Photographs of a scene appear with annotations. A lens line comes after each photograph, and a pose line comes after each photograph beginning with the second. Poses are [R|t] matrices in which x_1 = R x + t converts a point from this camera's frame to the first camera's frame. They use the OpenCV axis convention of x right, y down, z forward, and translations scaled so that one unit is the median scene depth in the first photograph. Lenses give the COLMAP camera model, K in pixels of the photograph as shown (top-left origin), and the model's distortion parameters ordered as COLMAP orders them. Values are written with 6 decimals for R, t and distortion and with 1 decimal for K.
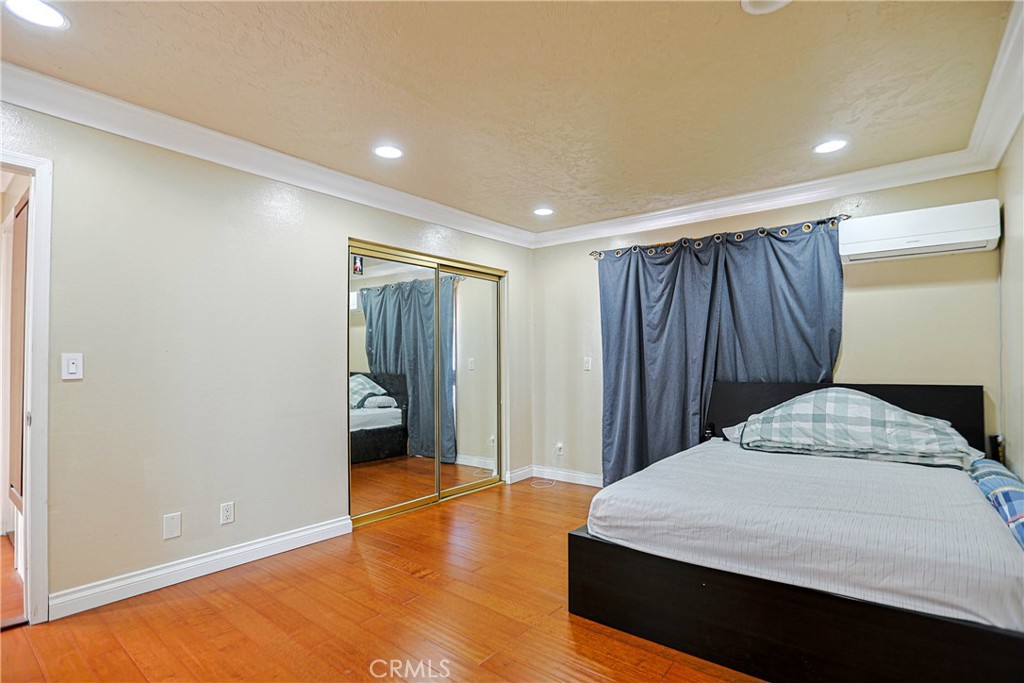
lens RADIAL K [[501.0, 0, 515.2], [0, 501.0, 350.1], [0, 0, 1]] dist [-0.046291, 0.012712]
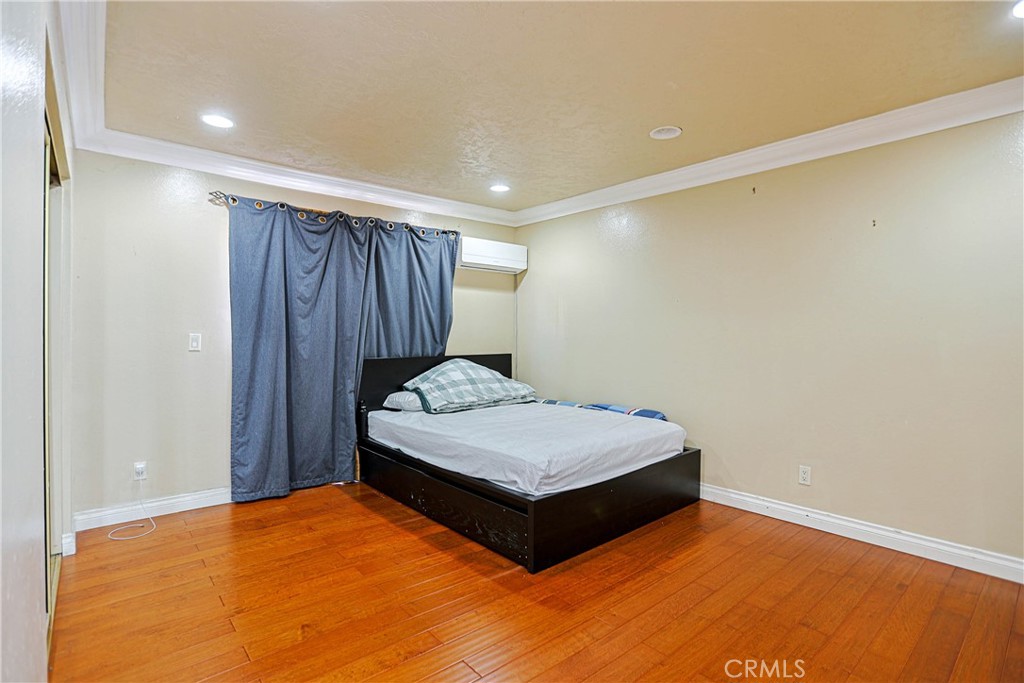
lens RADIAL K [[501.0, 0, 514.8], [0, 501.0, 337.2], [0, 0, 1]] dist [-0.046291, 0.012712]
pose [[0.193227, -0.000624, 0.981154, -0.601651], [-0.026534, 0.999631, 0.005861, 0.004546], [-0.980795, -0.027166, 0.193139, 0.525986]]
